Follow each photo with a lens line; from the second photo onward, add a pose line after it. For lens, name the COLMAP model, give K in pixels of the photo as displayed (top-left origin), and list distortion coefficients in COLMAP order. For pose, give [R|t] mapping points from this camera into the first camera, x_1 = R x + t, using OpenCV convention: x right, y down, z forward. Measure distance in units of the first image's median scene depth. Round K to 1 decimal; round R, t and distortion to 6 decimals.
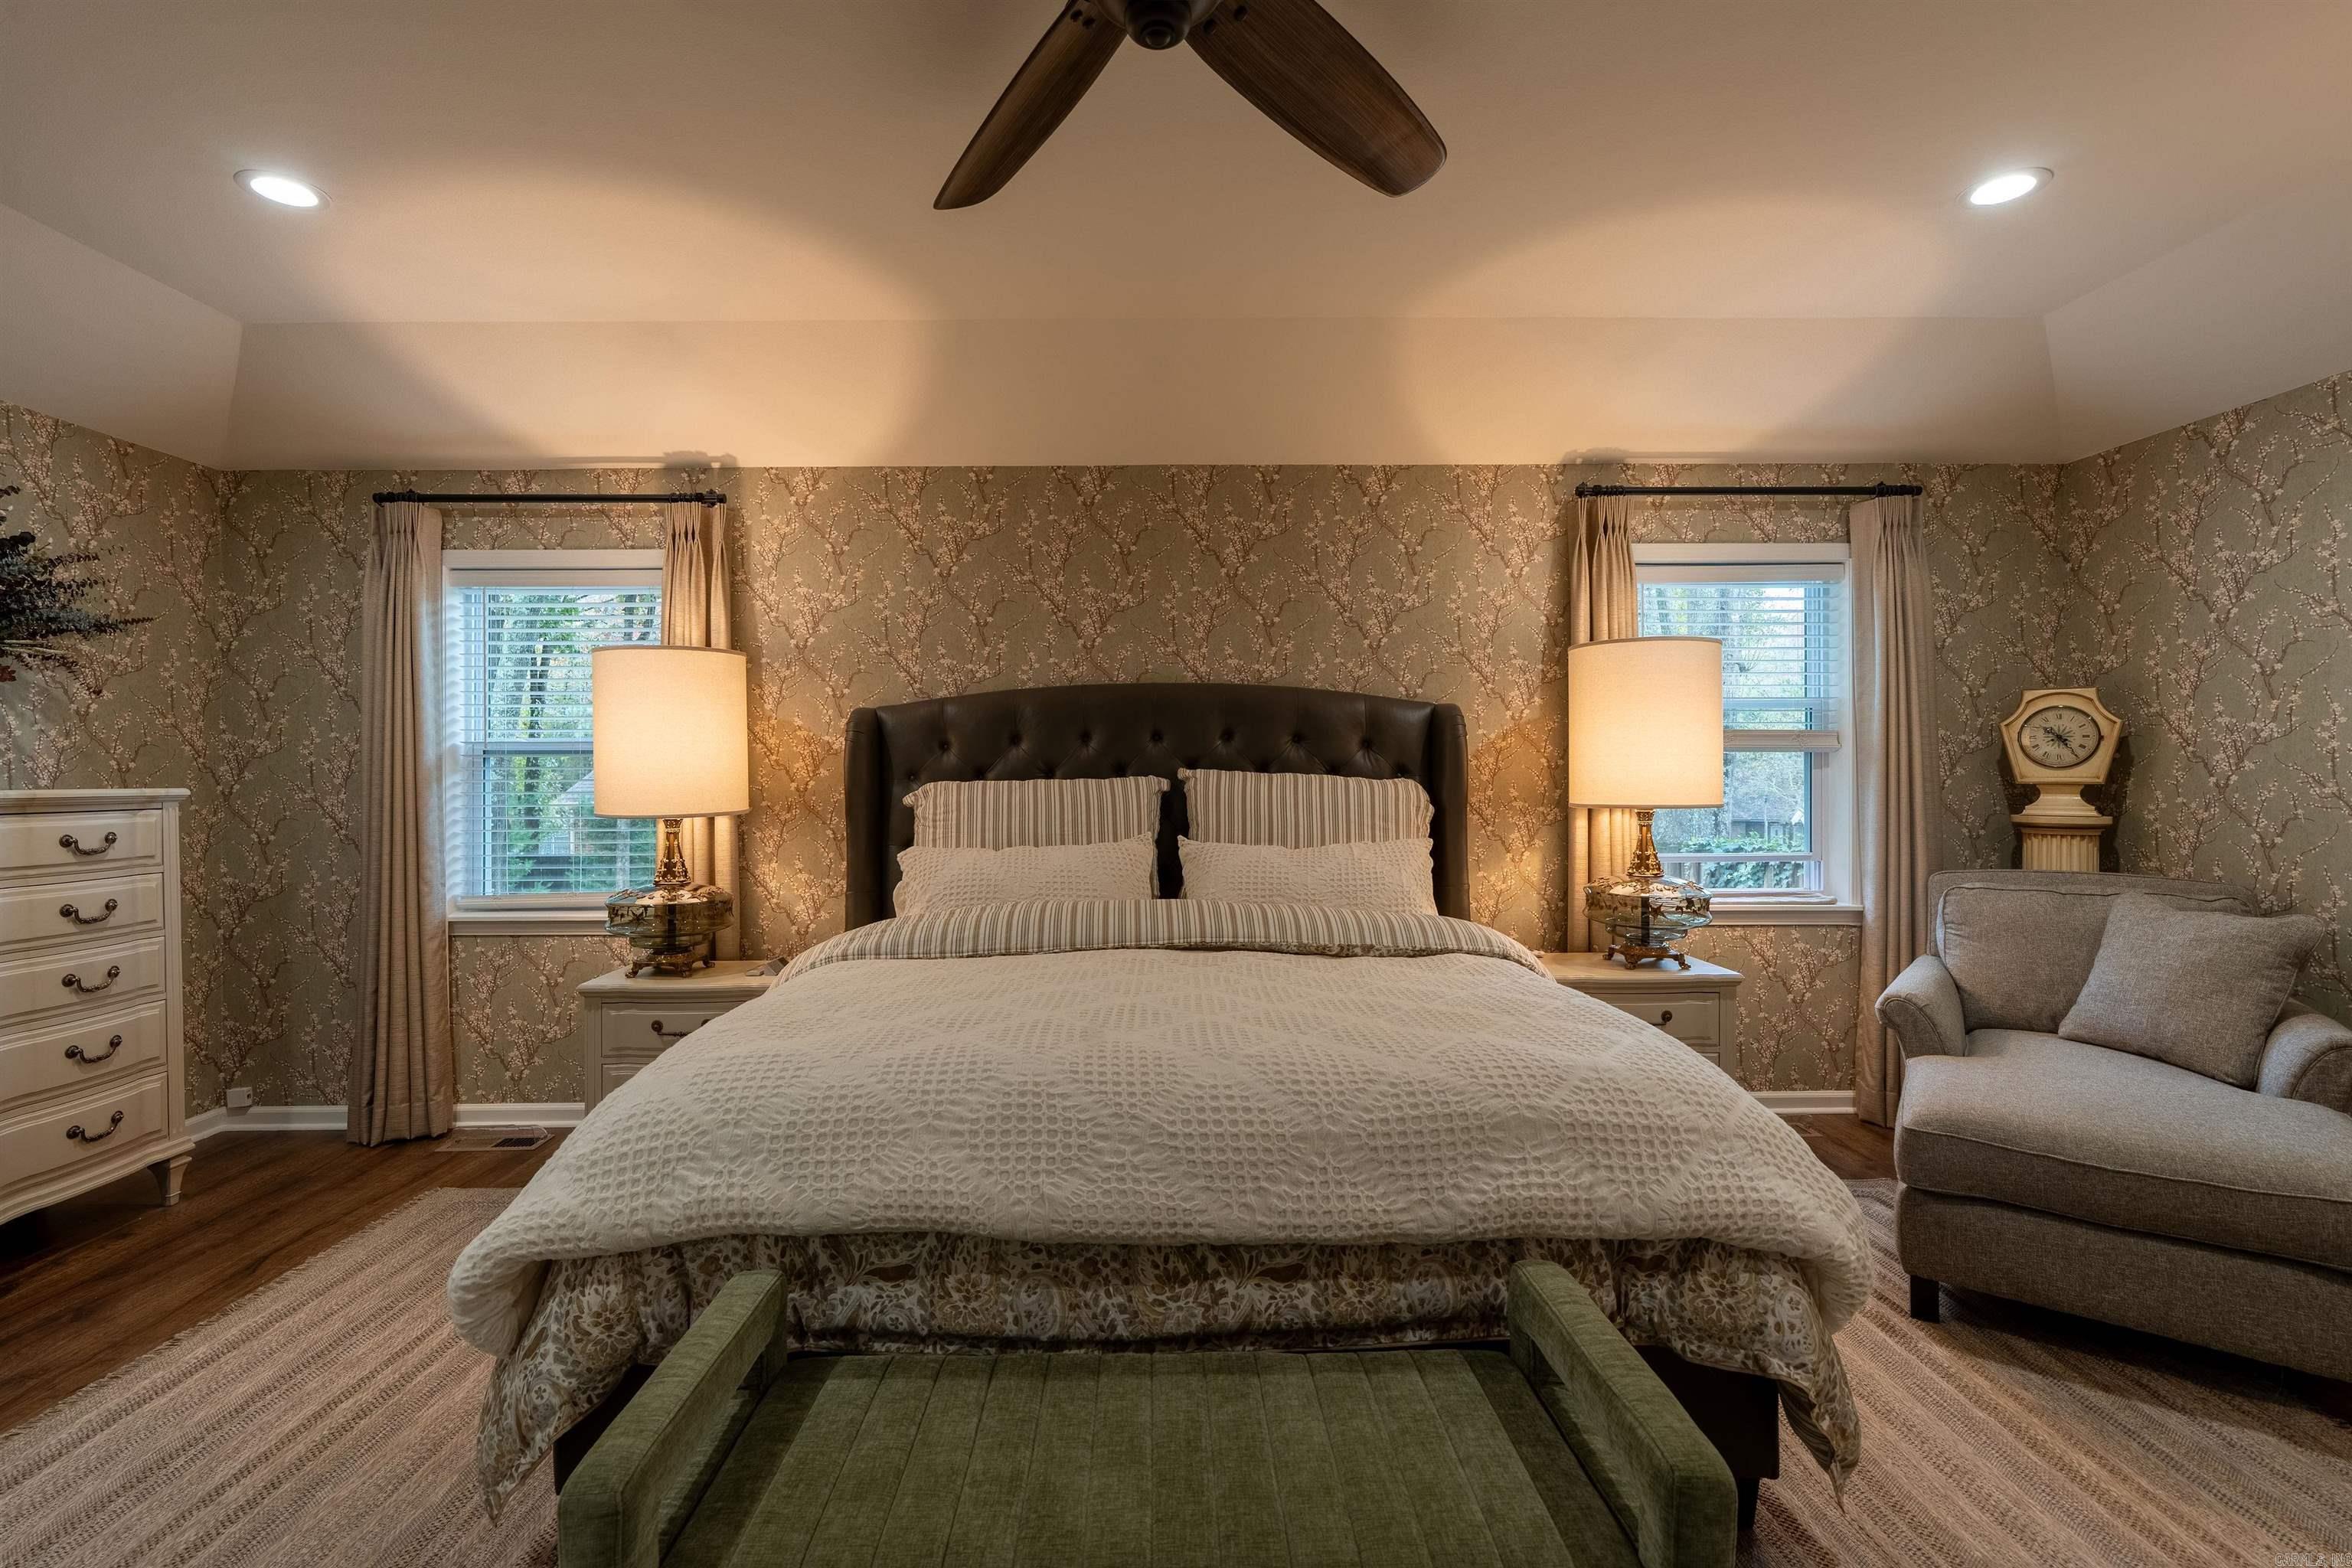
lens RADIAL K [[1055.7, 0, 1147.6], [0, 1055.7, 773.7], [0, 0, 1]] dist [-0.004983, 0.000934]
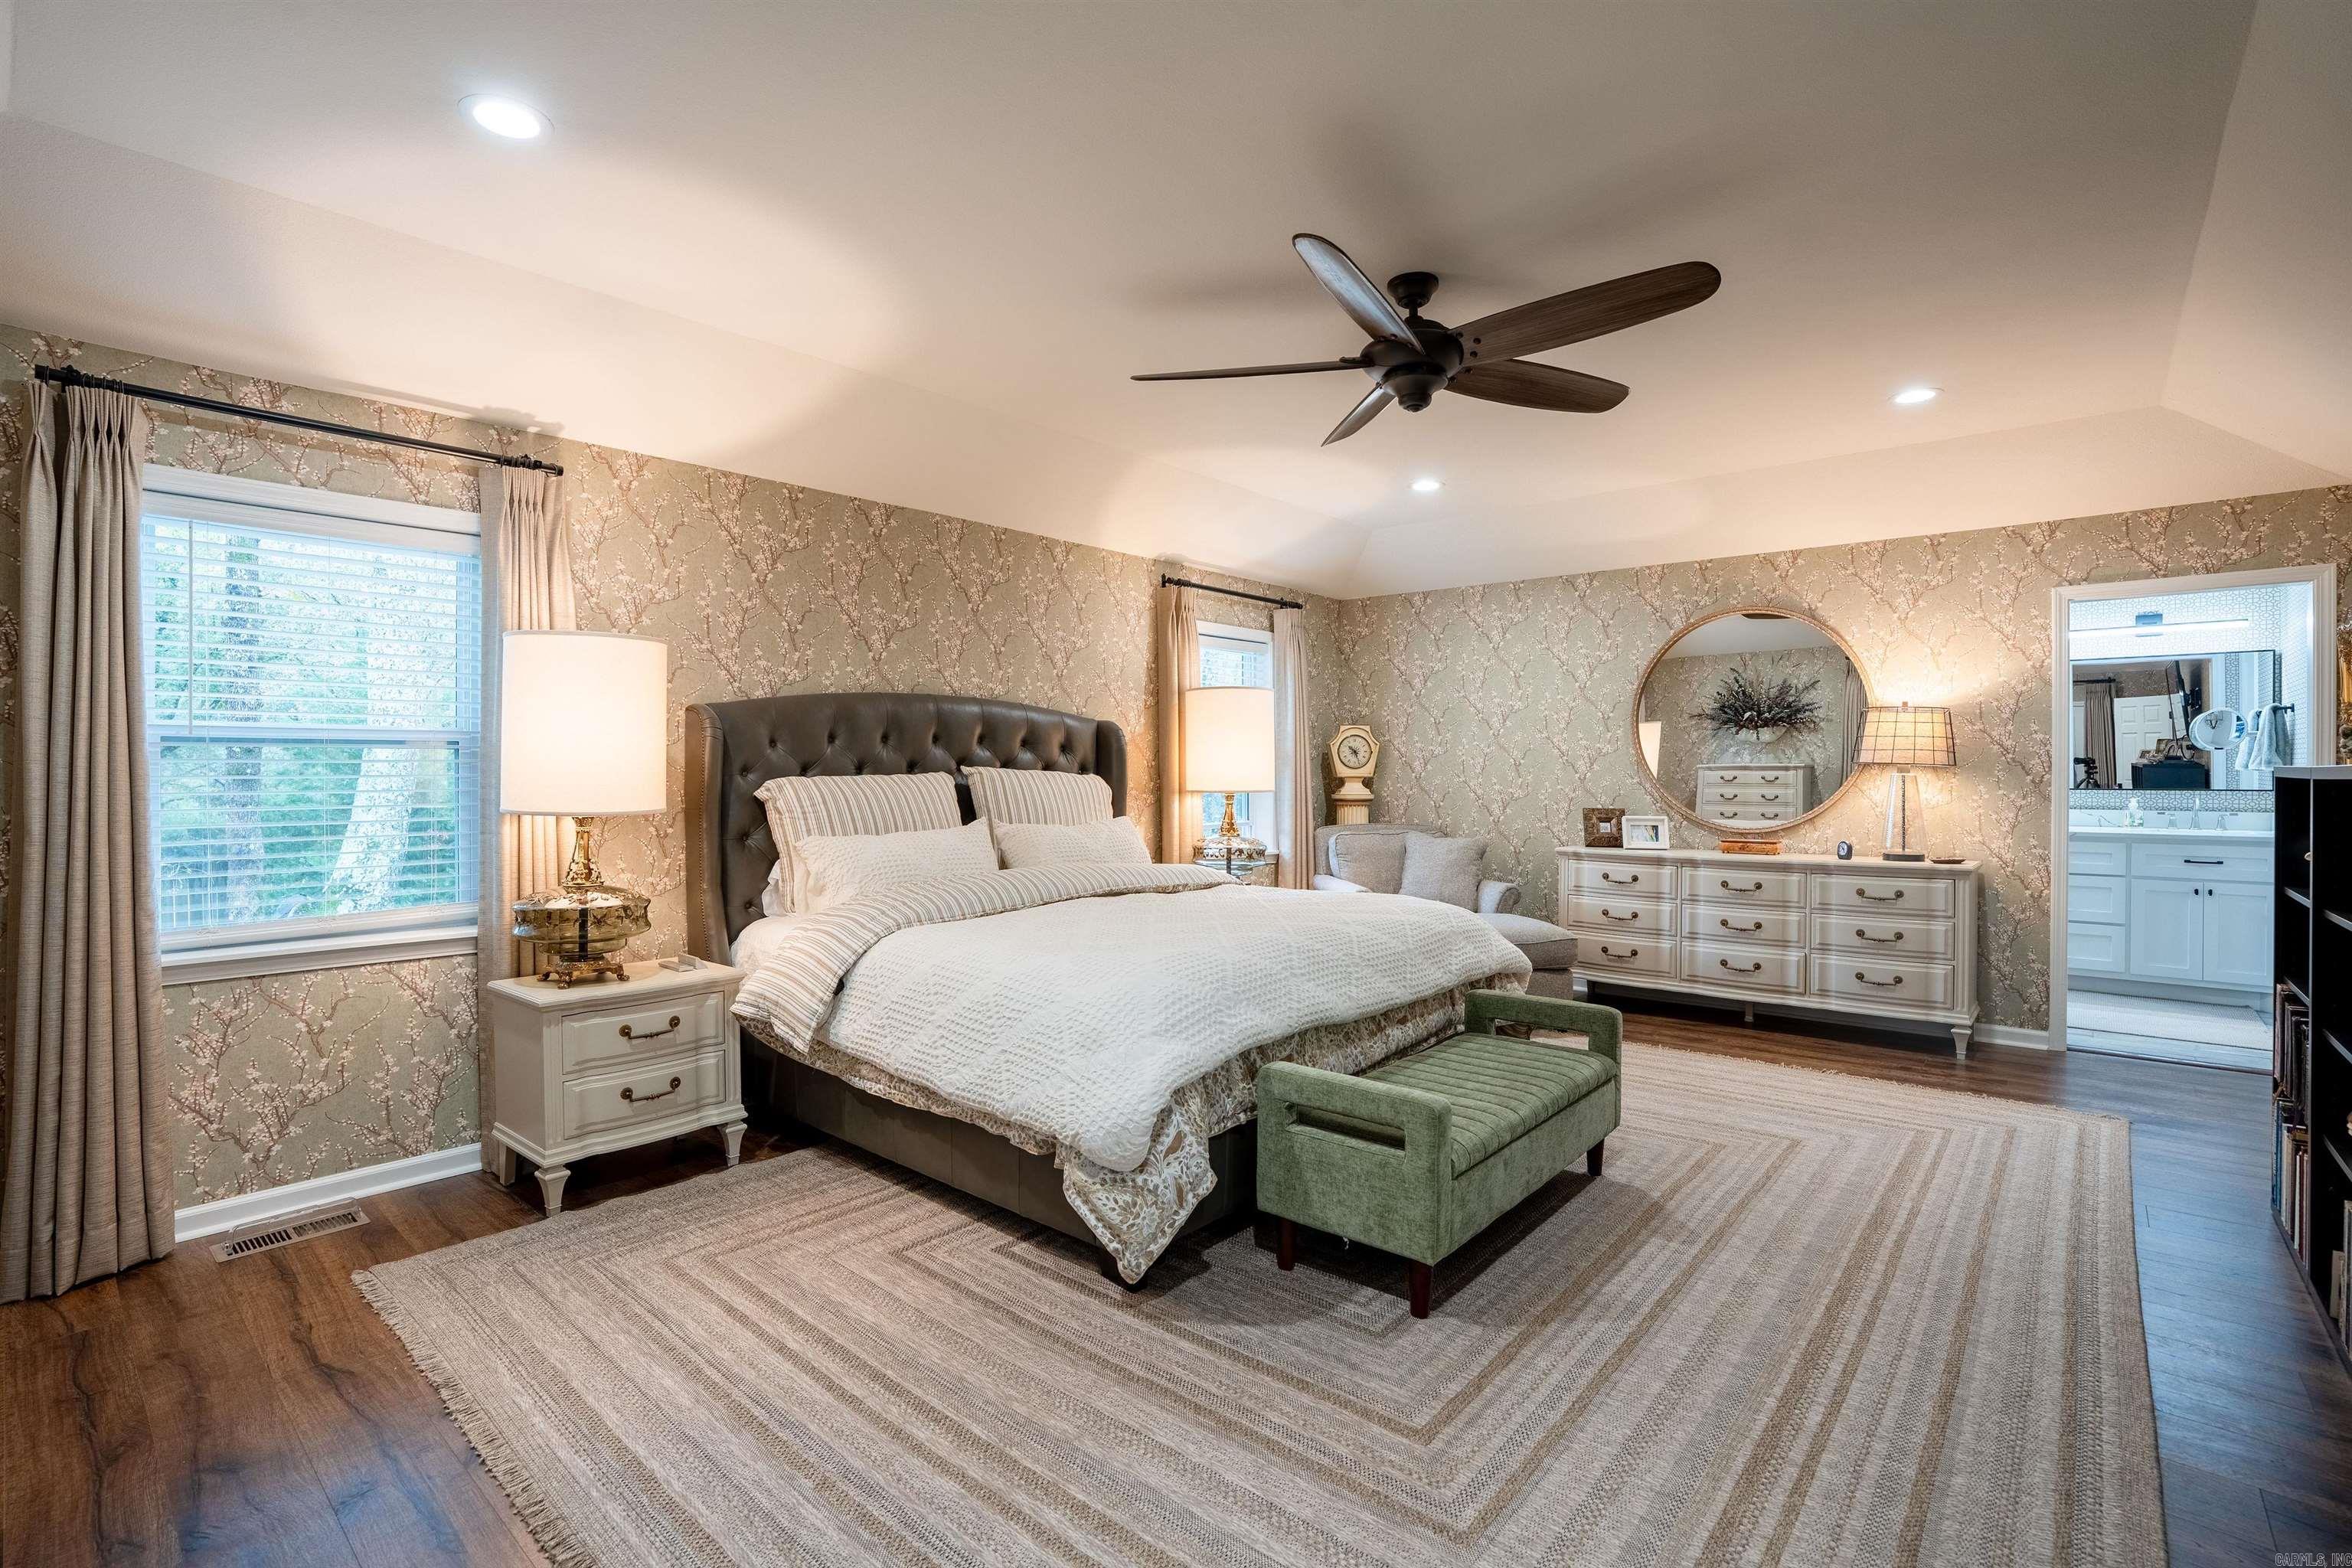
lens RADIAL K [[1082.8, 0, 1159.9], [0, 1082.8, 775.0], [0, 0, 1]] dist [-0.077144, 0.032033]
pose [[0.669538, -0.000489, 0.742778, -0.722838], [-0.000706, 0.999999, 0.001294, 0.003419], [-0.742778, -0.001391, 0.669536, -0.007589]]
